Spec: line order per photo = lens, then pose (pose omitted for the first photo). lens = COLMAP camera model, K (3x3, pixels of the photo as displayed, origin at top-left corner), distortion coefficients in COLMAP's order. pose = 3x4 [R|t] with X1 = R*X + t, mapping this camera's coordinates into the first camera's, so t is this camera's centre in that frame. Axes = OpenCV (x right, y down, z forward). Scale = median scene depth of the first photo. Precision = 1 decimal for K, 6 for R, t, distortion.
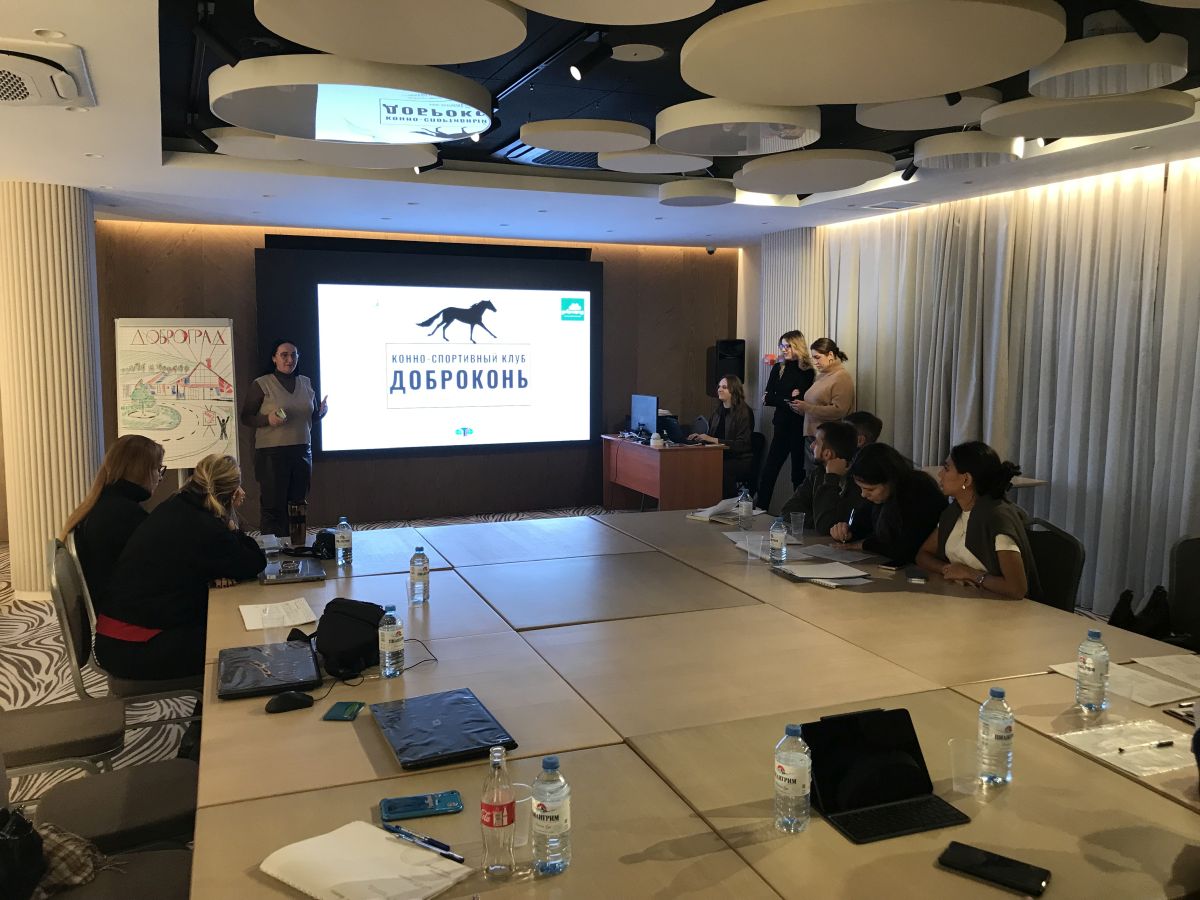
lens RADIAL K [[998.0, 0, 578.6], [0, 998.0, 433.6], [0, 0, 1]] dist [0.028845, -0.020734]
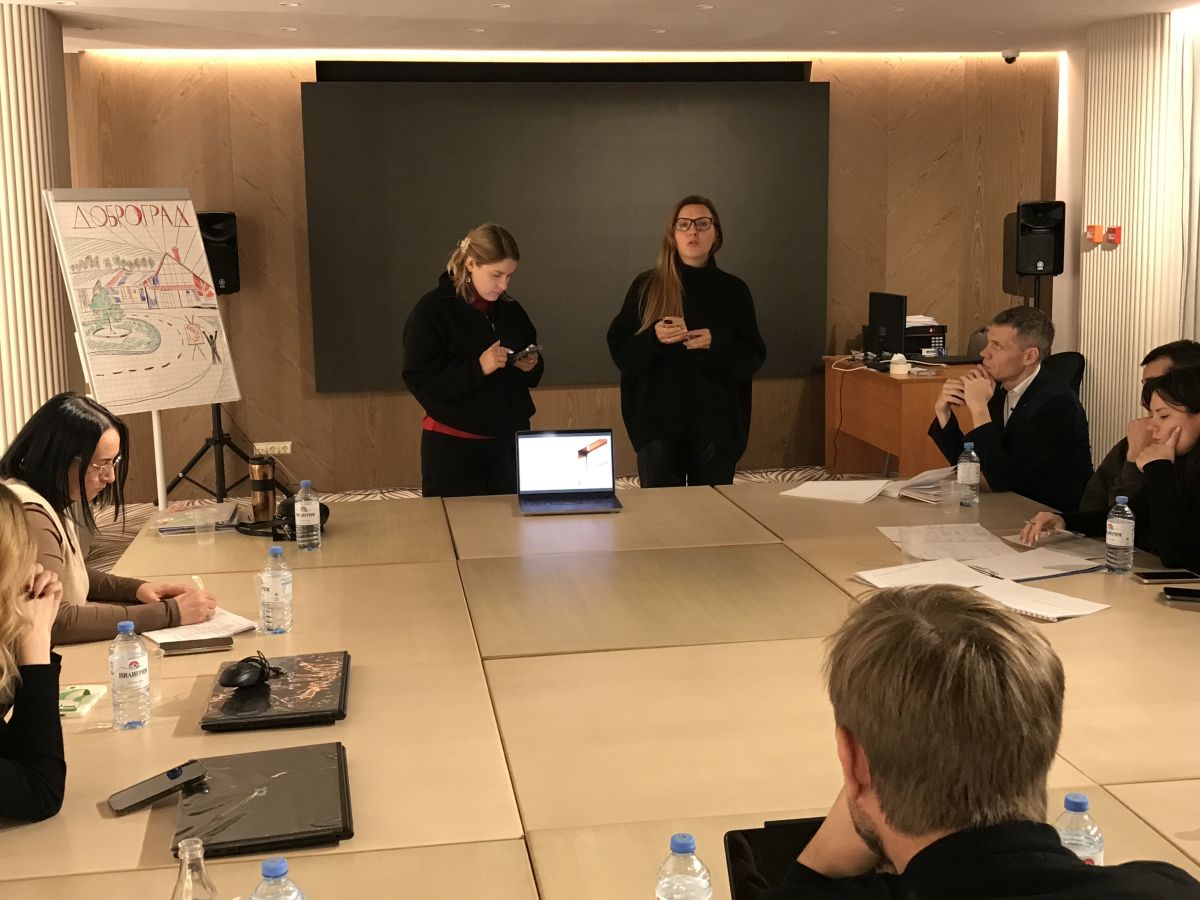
lens RADIAL K [[1510.9, 0, 622.7], [0, 1510.9, 446.1], [0, 0, 1]] dist [0.016360, 0.000000]
pose [[0.977197, 0.015534, -0.211766, 0.153406], [-0.001436, 0.997781, 0.066564, -0.008050], [0.212331, -0.064742, 0.975051, 0.029676]]
